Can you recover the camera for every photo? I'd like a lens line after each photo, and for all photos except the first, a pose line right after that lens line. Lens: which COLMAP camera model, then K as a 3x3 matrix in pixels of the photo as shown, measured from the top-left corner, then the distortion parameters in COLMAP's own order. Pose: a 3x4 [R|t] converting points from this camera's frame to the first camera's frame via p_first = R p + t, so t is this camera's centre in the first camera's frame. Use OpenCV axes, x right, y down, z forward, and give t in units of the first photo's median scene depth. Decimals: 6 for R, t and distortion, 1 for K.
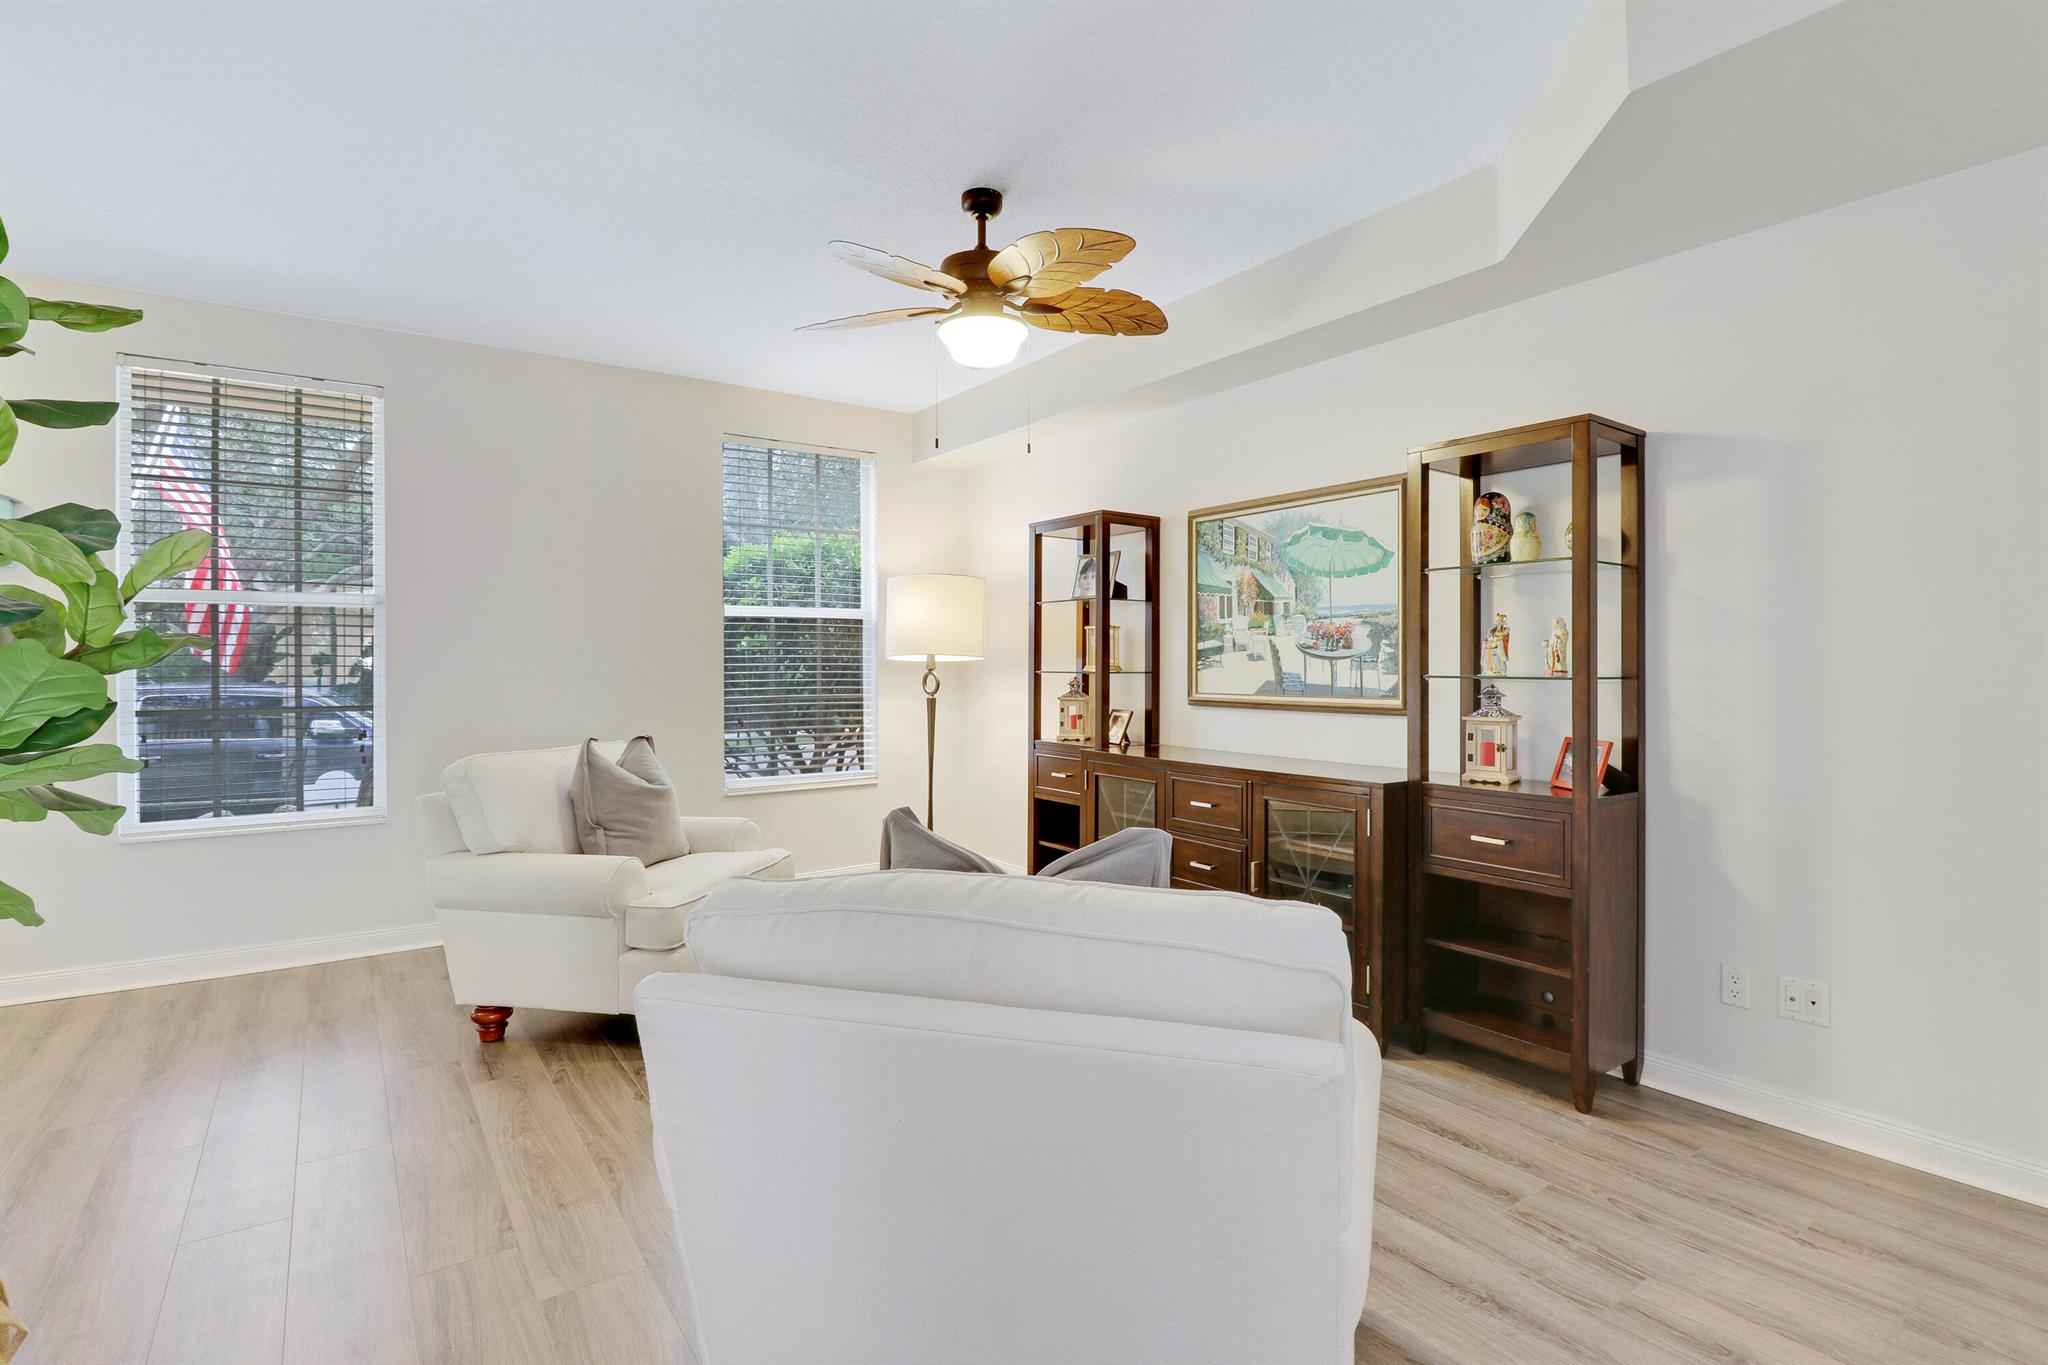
lens RADIAL K [[992.9, 0, 993.8], [0, 992.9, 664.6], [0, 0, 1]] dist [0.001212, -0.013054]
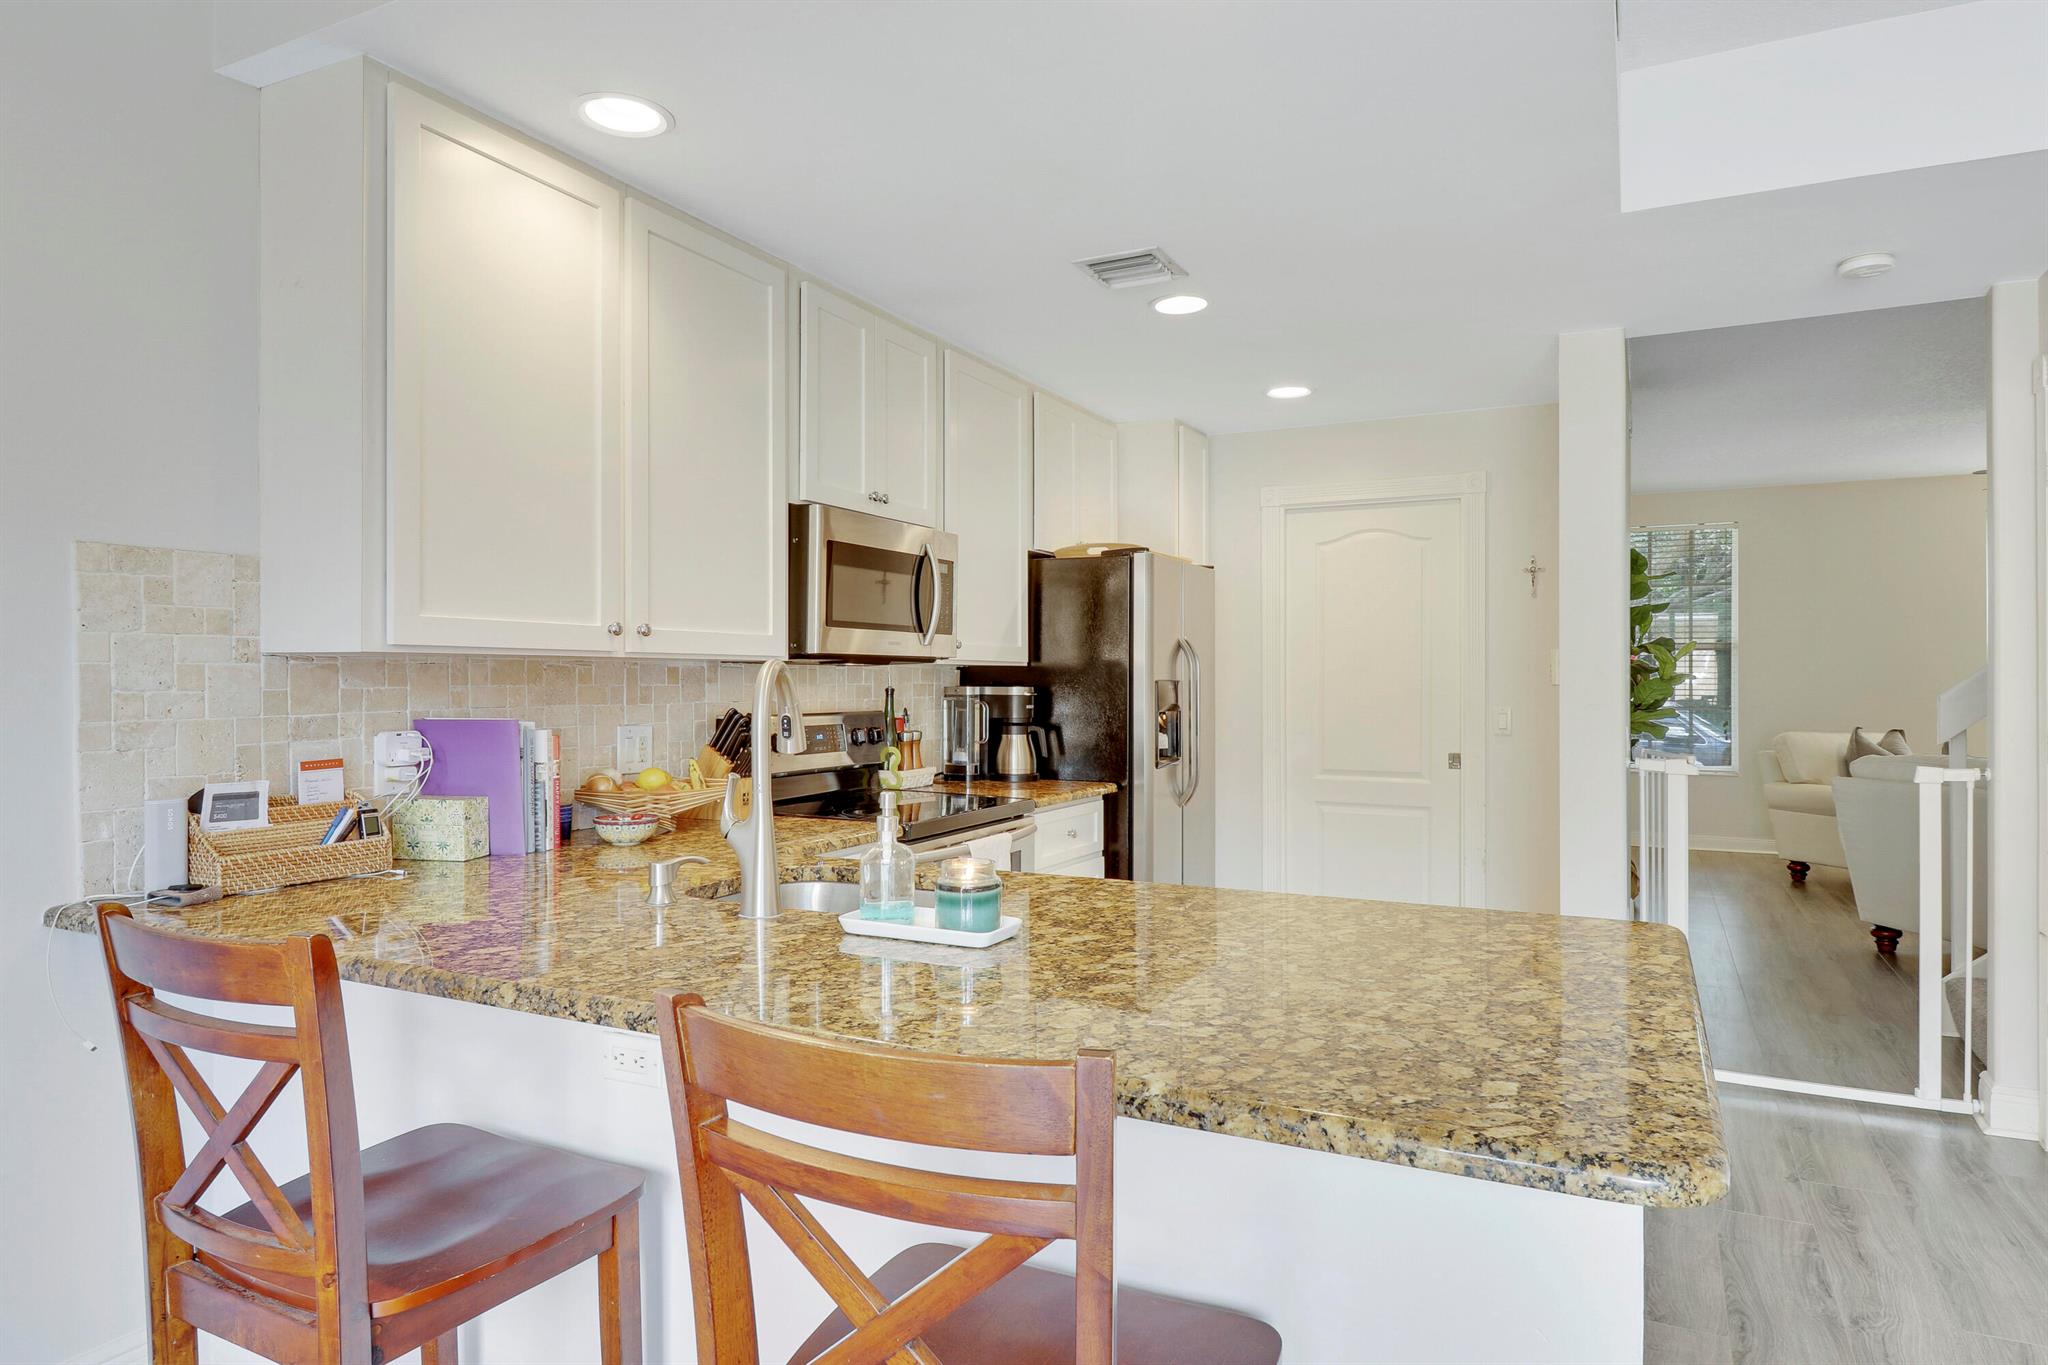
lens RADIAL K [[1219.0, 0, 1024.0], [0, 1219.0, 682.5], [0, 0, 1]] dist [0.008230, -0.001812]
pose [[0.494631, 0.009426, -0.869052, 0.667352], [-0.009420, 0.999941, 0.005484, -0.002454], [0.869052, 0.005474, 0.494691, -1.221283]]
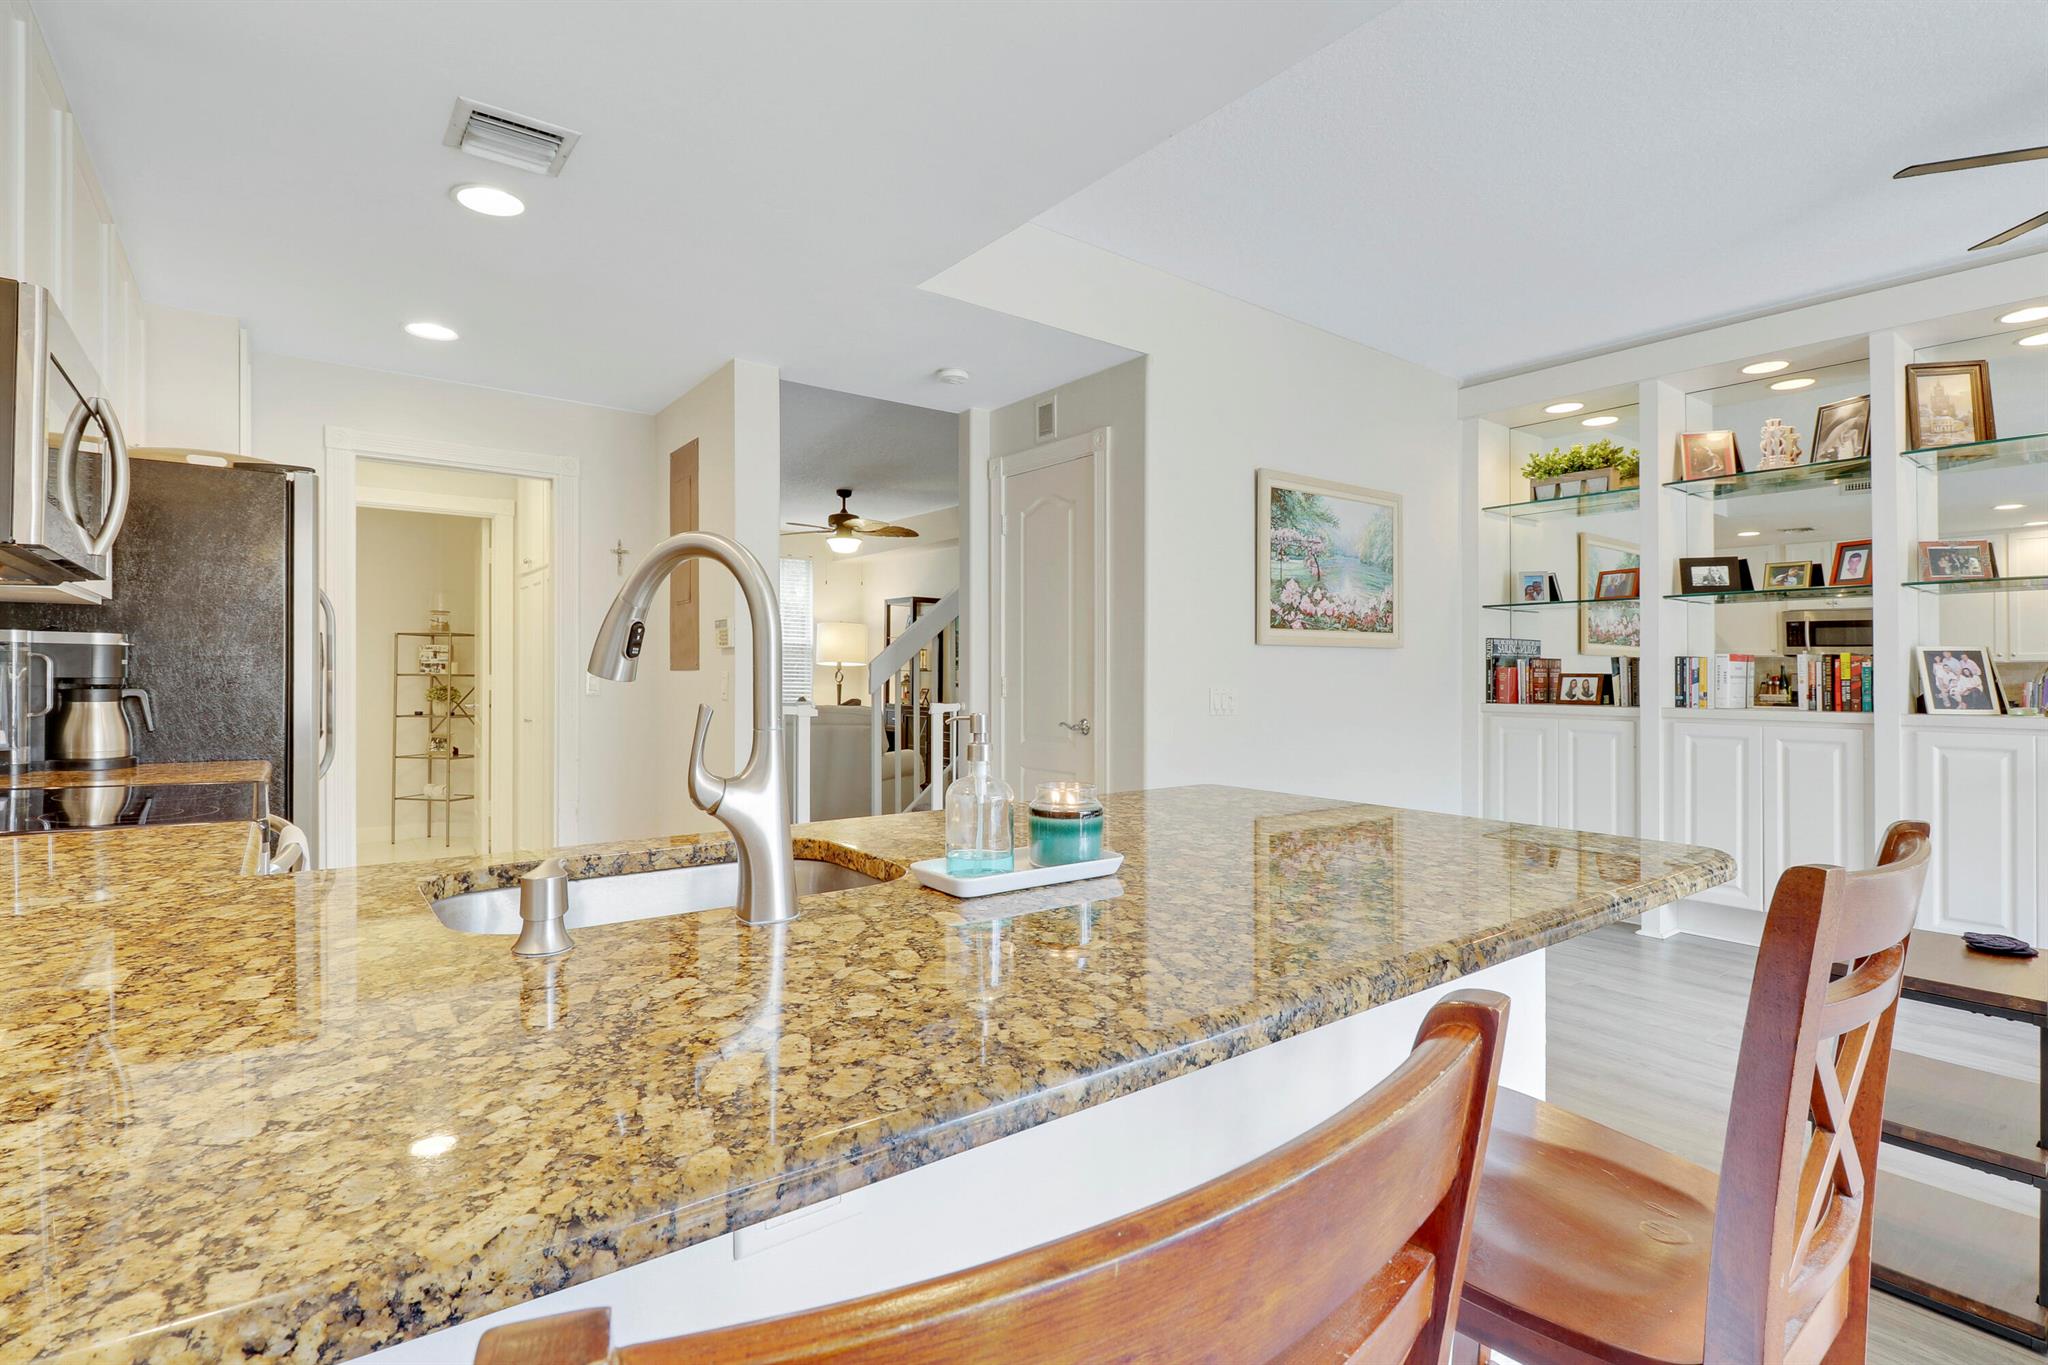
lens RADIAL K [[974.1, 0, 1025.6], [0, 974.1, 676.3], [0, 0, 1]] dist [0.011685, -0.018725]
pose [[0.997736, 0.011174, 0.066319, 0.245078], [-0.010894, 0.999930, -0.004584, 0.031408], [-0.066365, 0.003851, 0.997788, -1.330274]]
